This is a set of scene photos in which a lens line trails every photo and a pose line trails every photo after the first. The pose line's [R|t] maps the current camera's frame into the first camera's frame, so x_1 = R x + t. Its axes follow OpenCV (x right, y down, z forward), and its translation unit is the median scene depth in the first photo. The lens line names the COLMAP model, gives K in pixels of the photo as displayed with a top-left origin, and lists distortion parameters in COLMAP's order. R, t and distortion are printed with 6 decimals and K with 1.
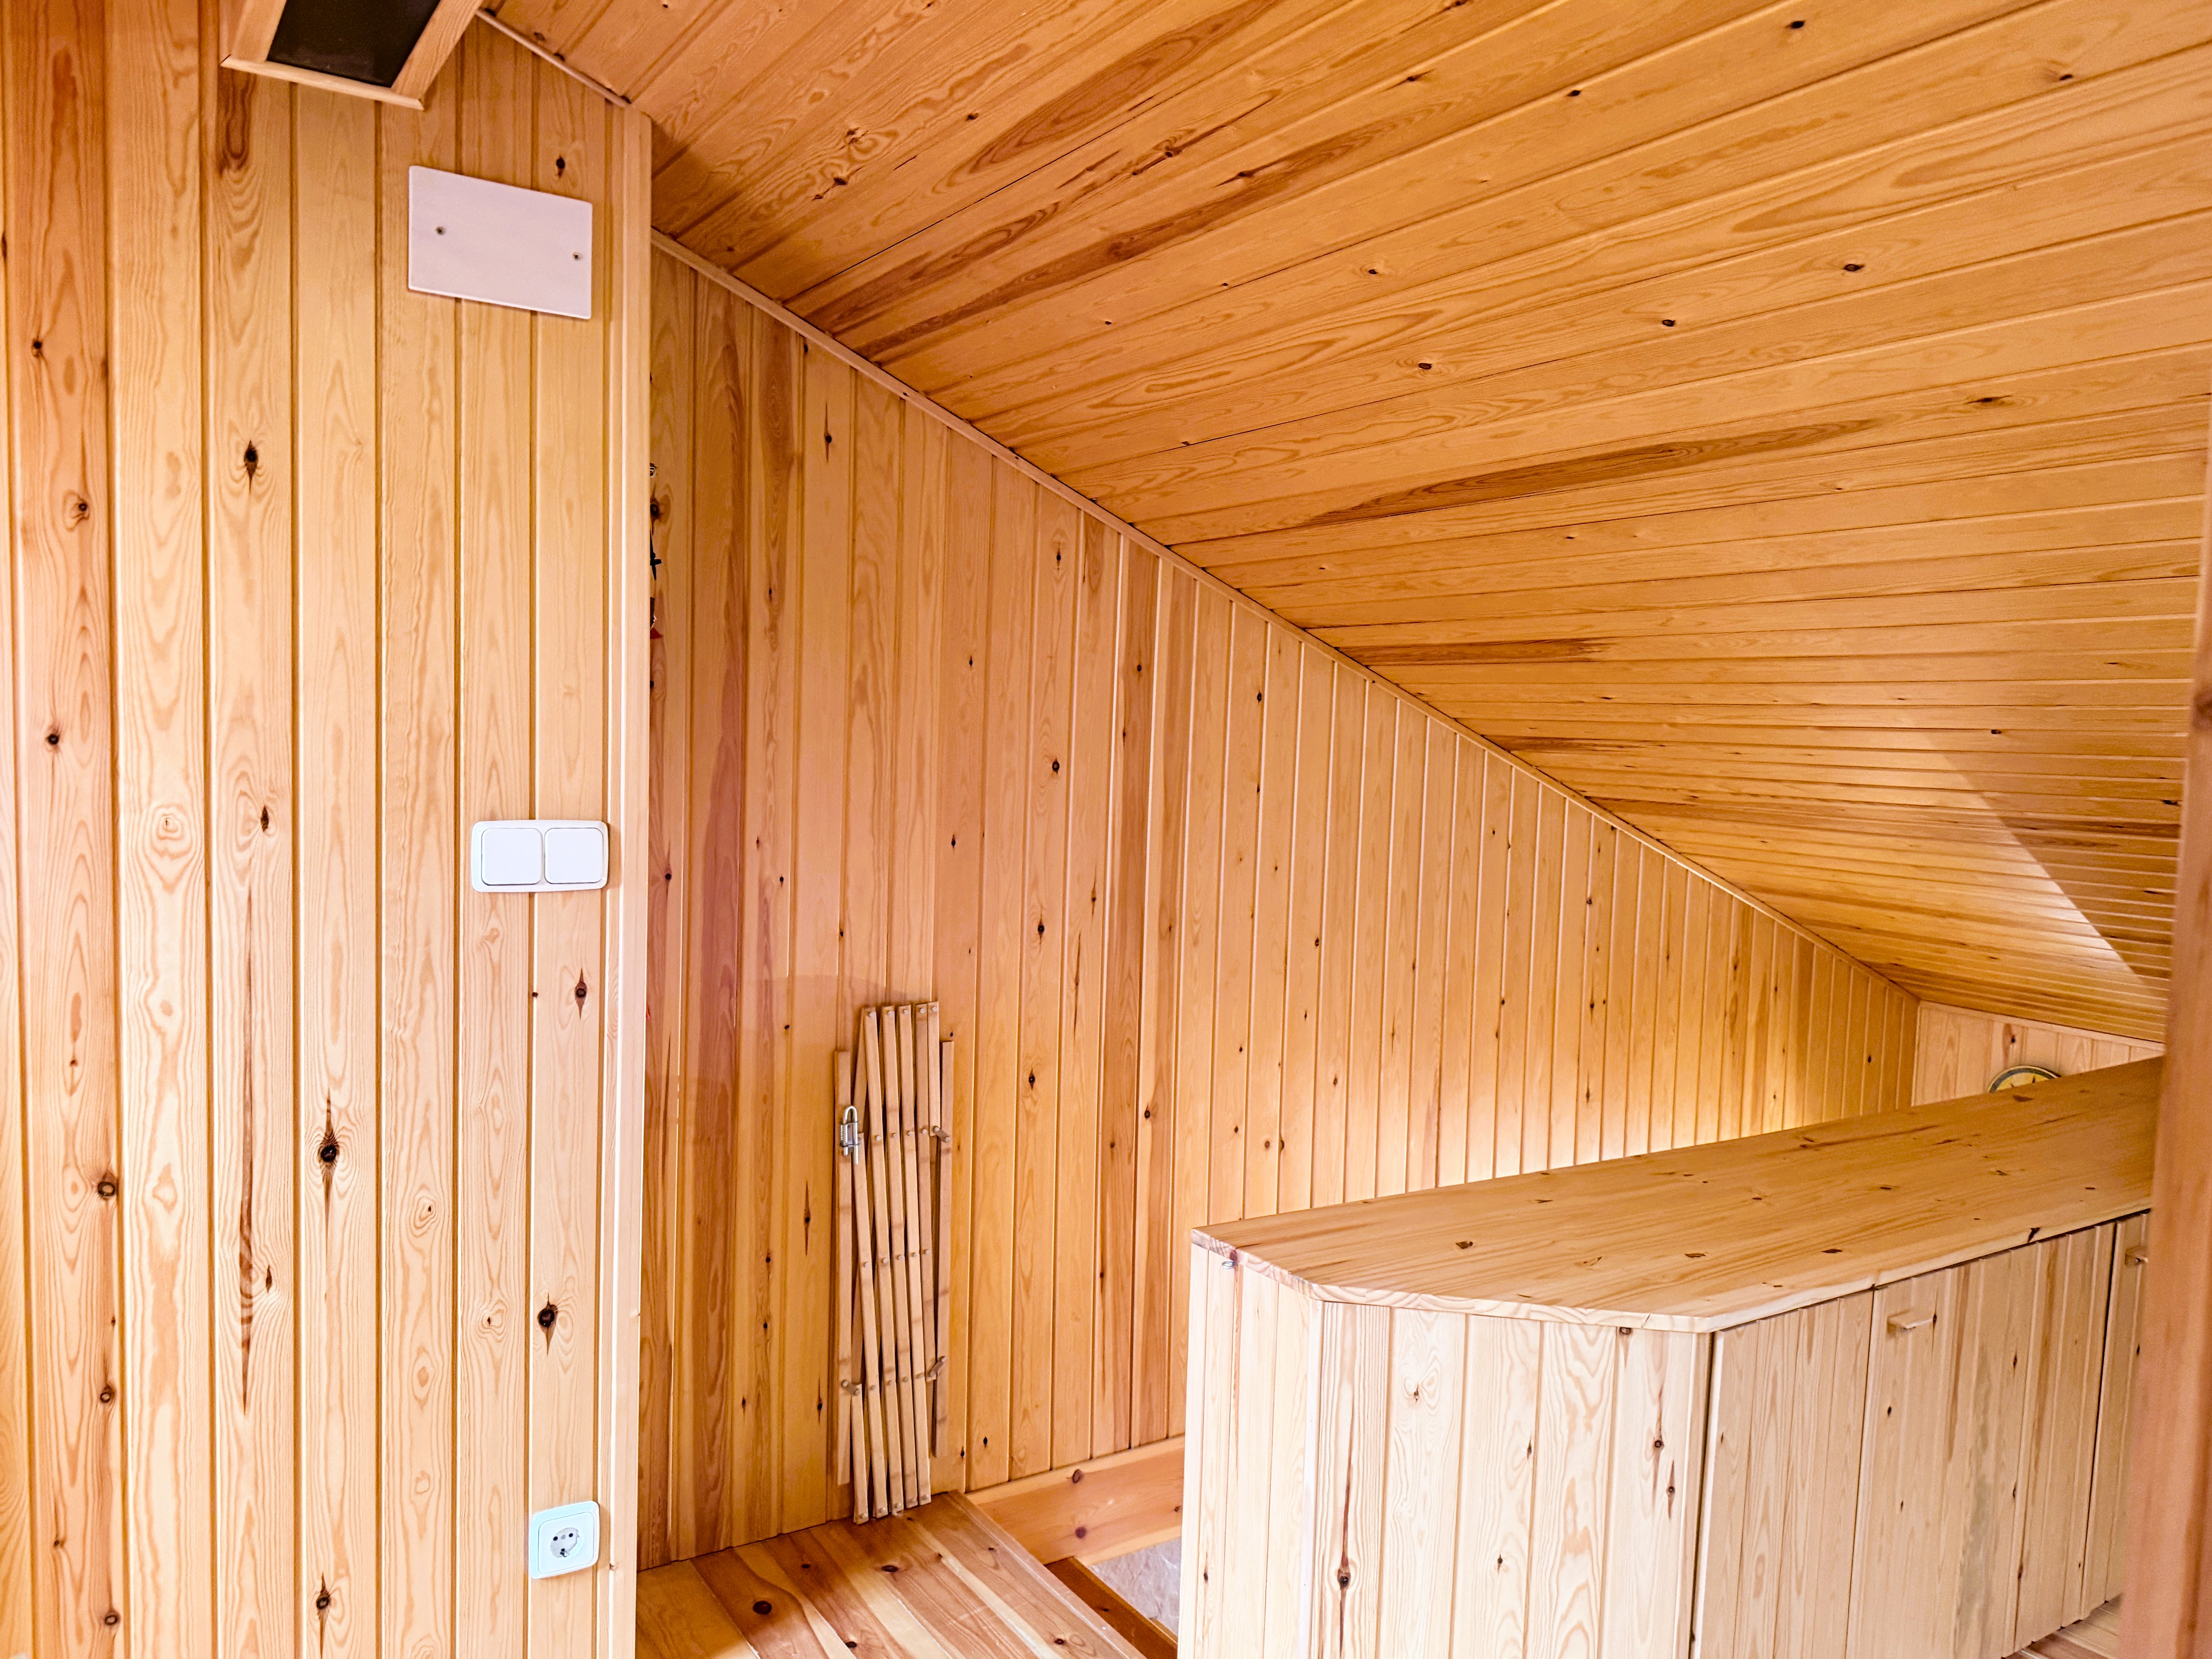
lens RADIAL K [[1534.5, 0, 1069.7], [0, 1534.5, 814.1], [0, 0, 1]] dist [0.031445, -0.053324]
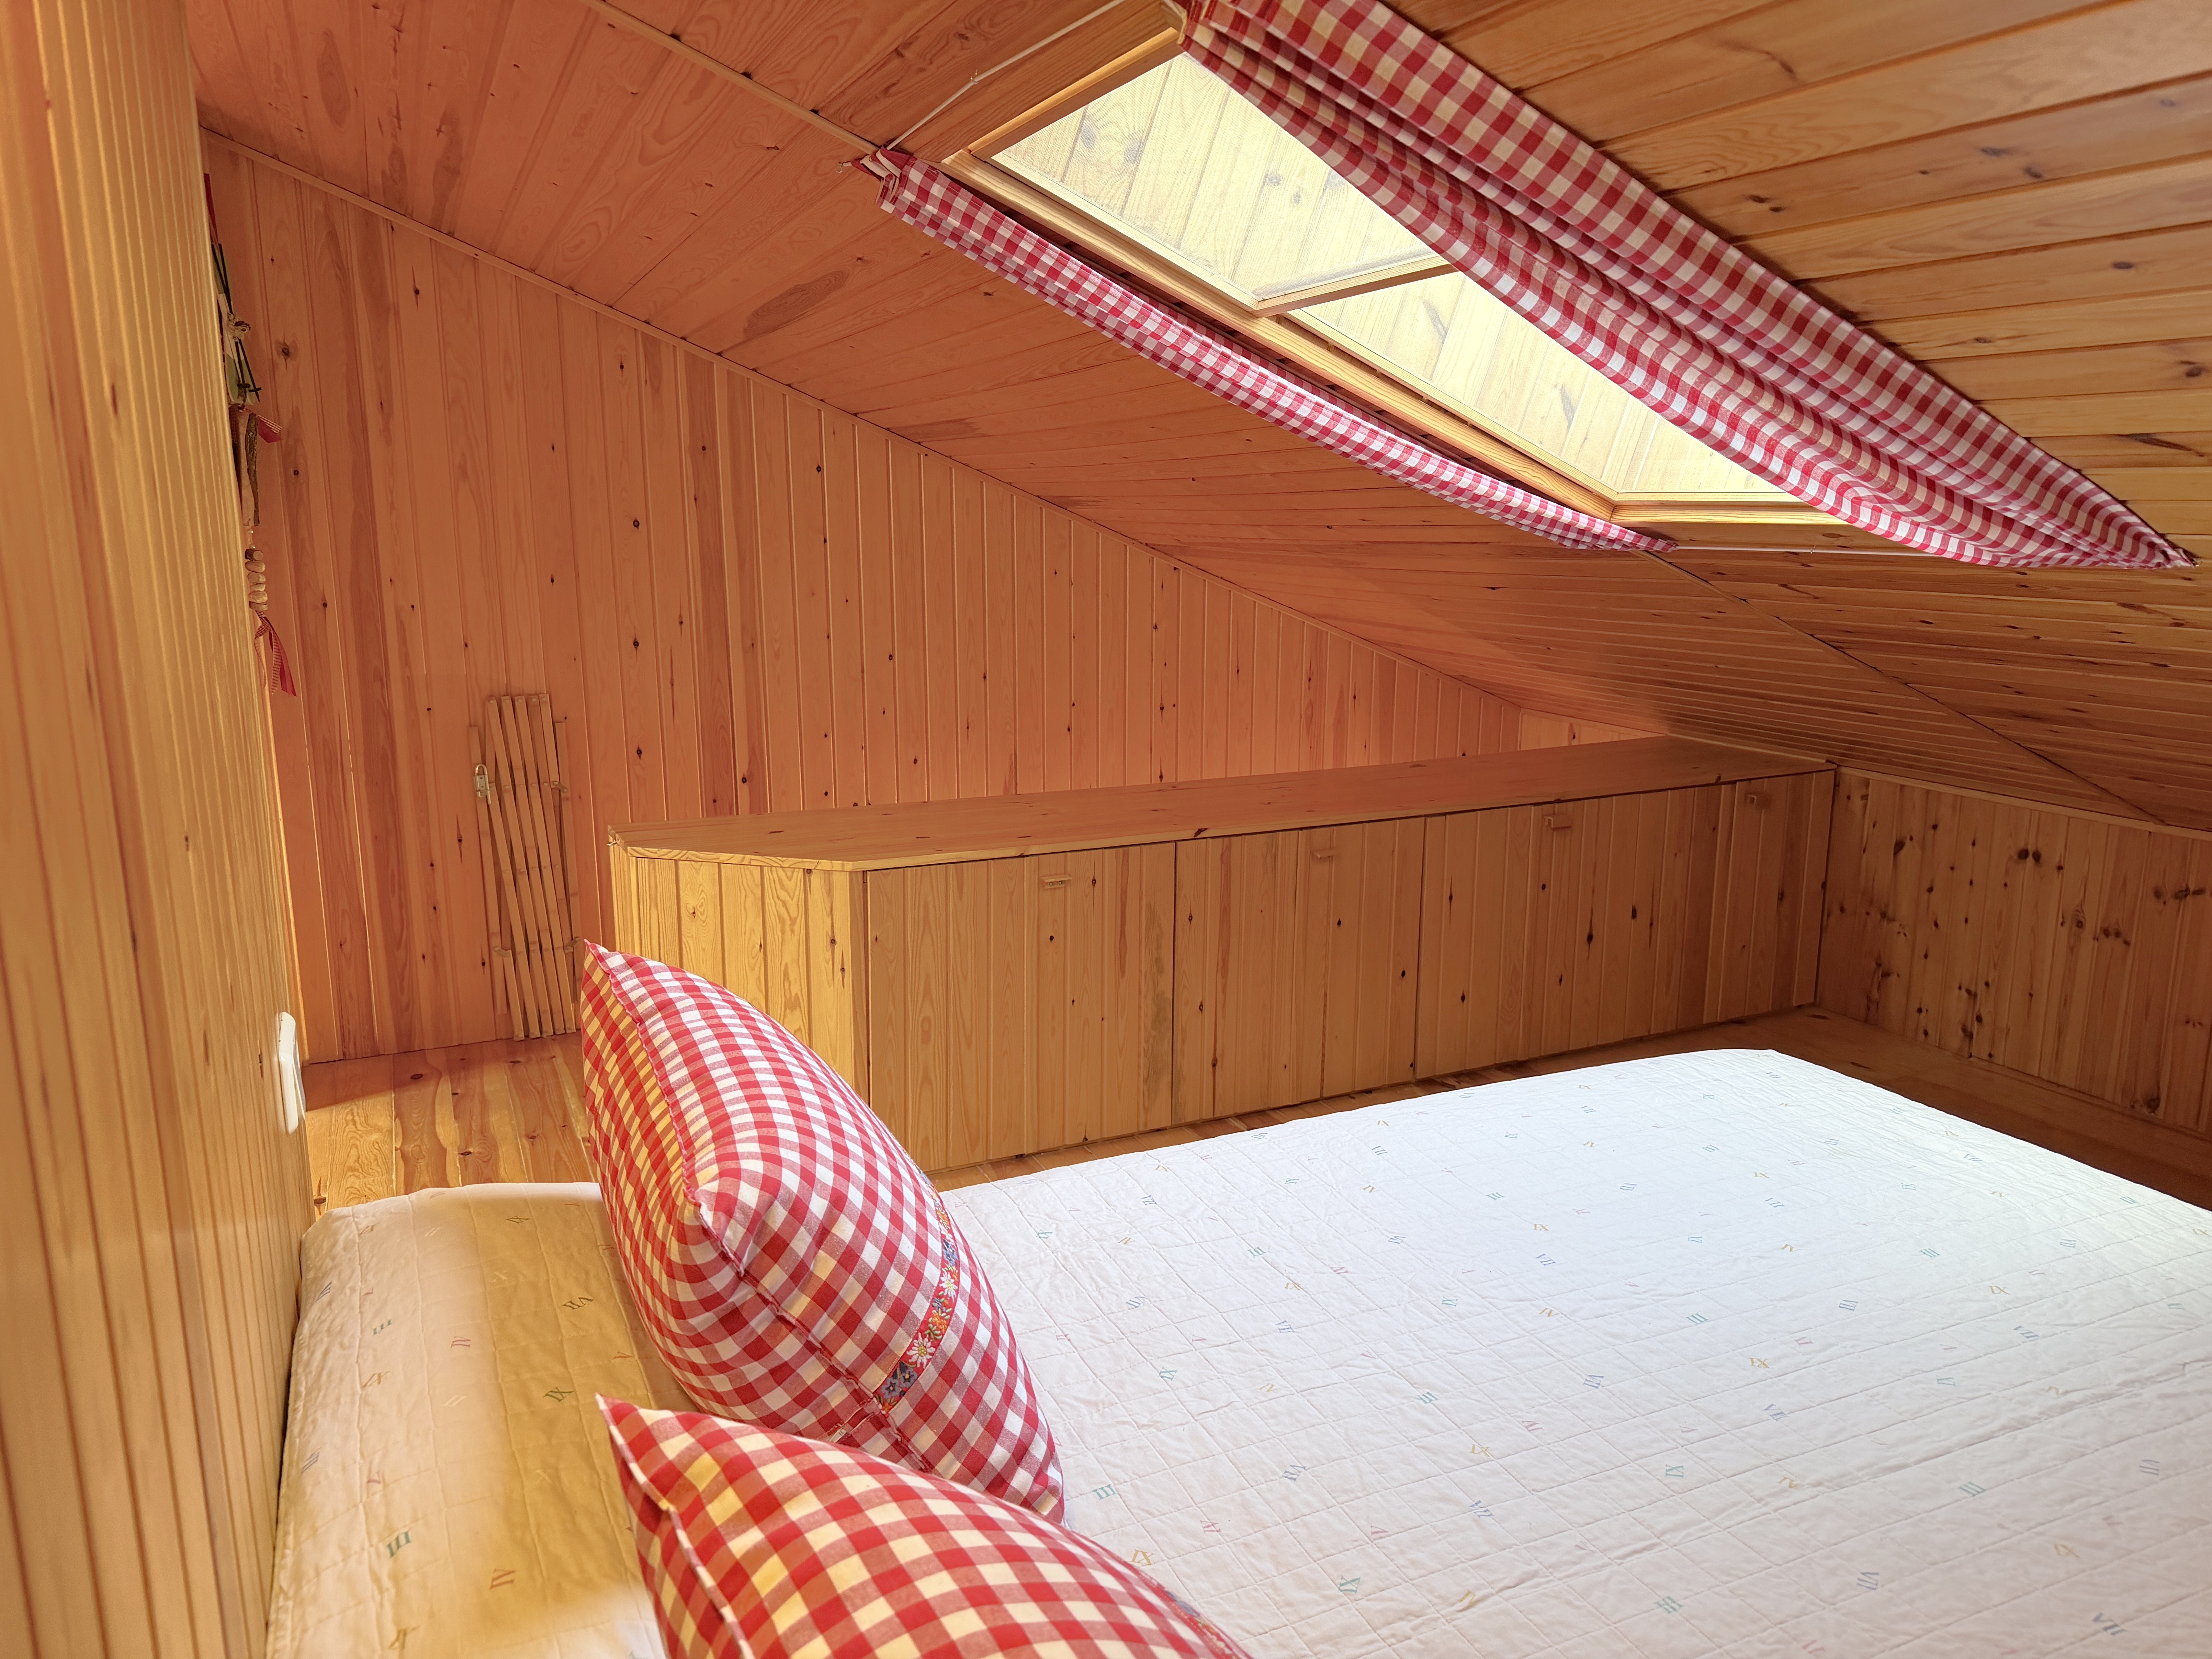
lens RADIAL K [[1534.6, 0, 1084.8], [0, 1534.6, 832.6], [0, 0, 1]] dist [0.031445, -0.053324]
pose [[0.991381, -0.002218, -0.130991, 0.621773], [0.022543, 0.987832, 0.153885, 0.041758], [0.129056, -0.155511, 0.979368, -0.374278]]
